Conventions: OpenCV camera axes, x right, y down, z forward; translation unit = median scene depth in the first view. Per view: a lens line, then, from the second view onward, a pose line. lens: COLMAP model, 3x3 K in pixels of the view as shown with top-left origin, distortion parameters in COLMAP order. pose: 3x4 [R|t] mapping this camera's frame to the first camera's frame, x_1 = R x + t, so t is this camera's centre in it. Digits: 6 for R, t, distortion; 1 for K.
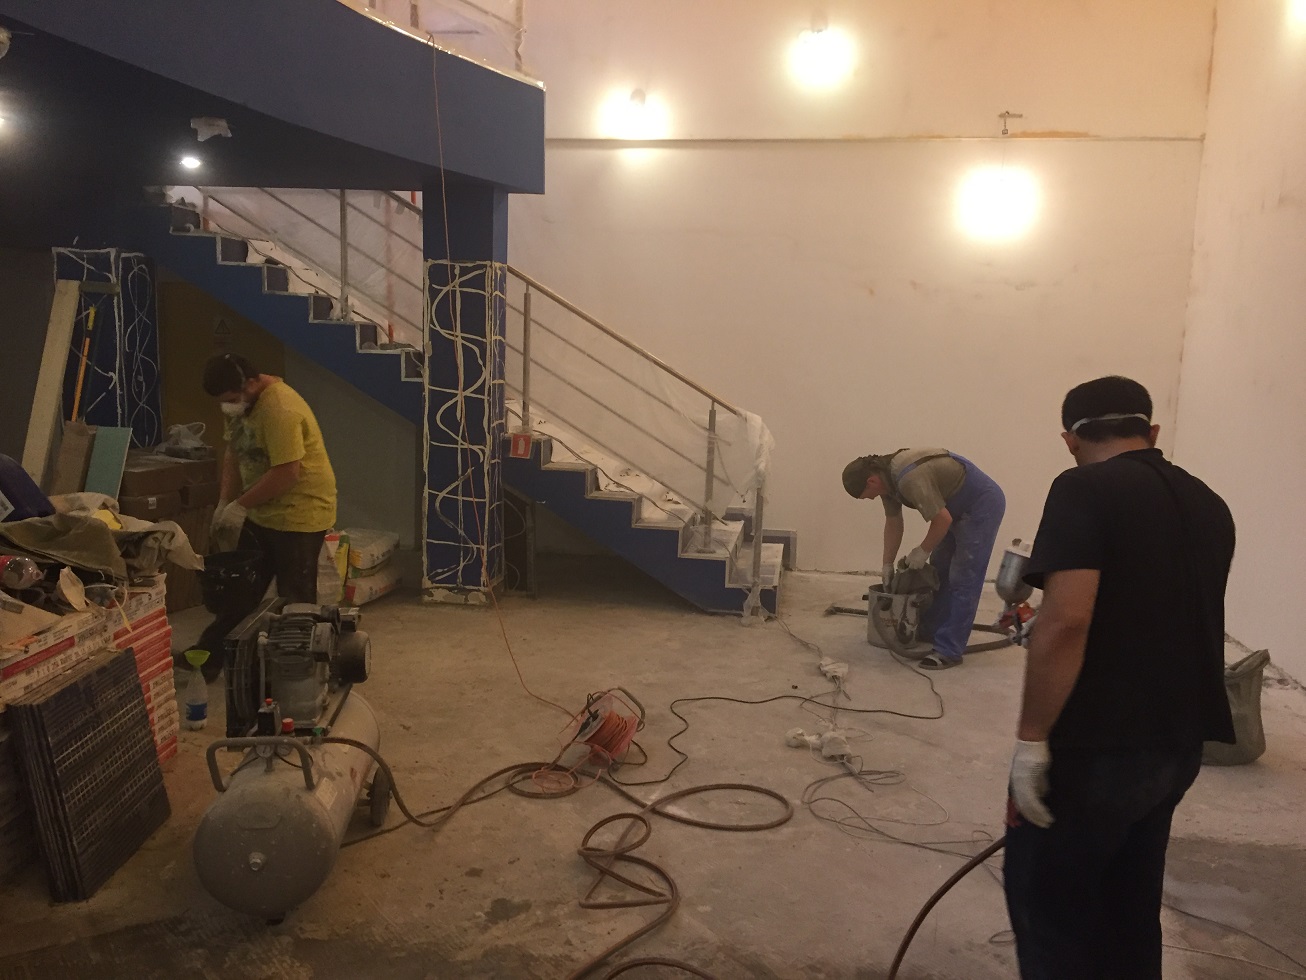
lens RADIAL K [[1126.9, 0, 651.4], [0, 1126.9, 492.0], [0, 0, 1]] dist [0.088909, -0.121635]
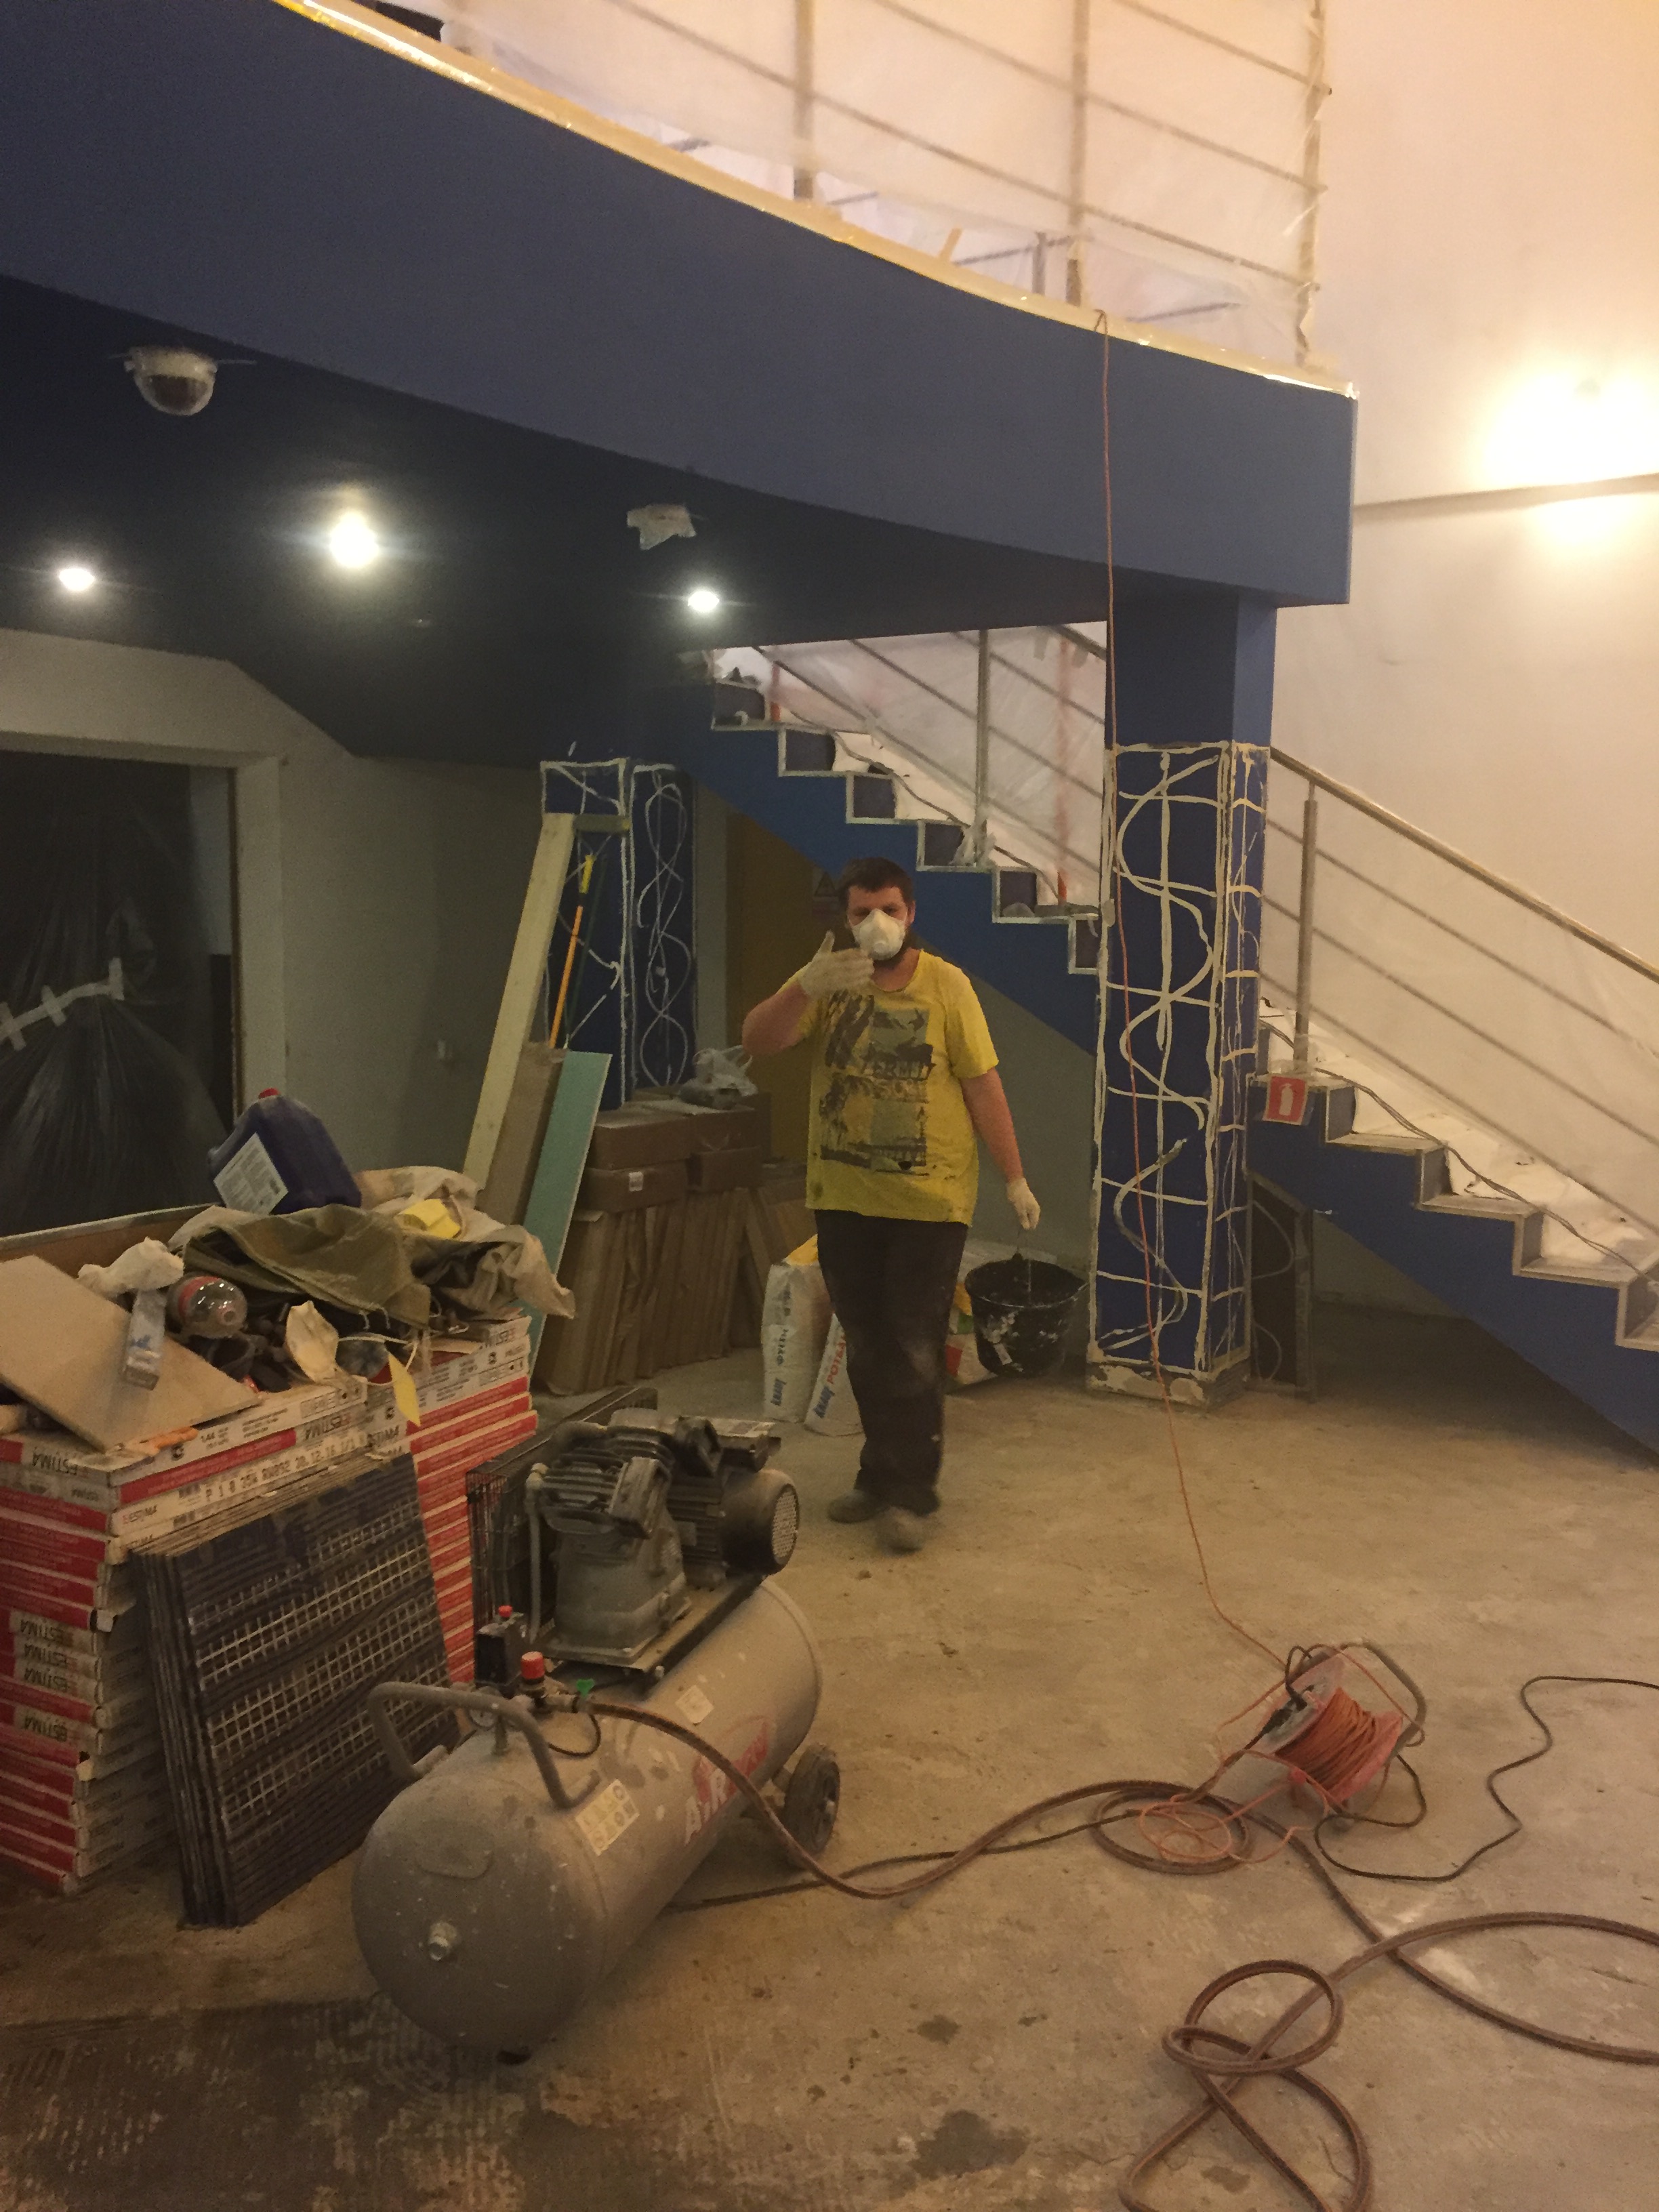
lens RADIAL K [[1908.7, 0, 817.1], [0, 1908.7, 1109.8], [0, 0, 1]] dist [0.088909, -0.121635]
pose [[0.903707, 0.029021, -0.427168, 0.065147], [-0.040610, 0.999012, -0.018043, -0.012283], [0.426222, 0.033653, 0.903992, 0.131491]]
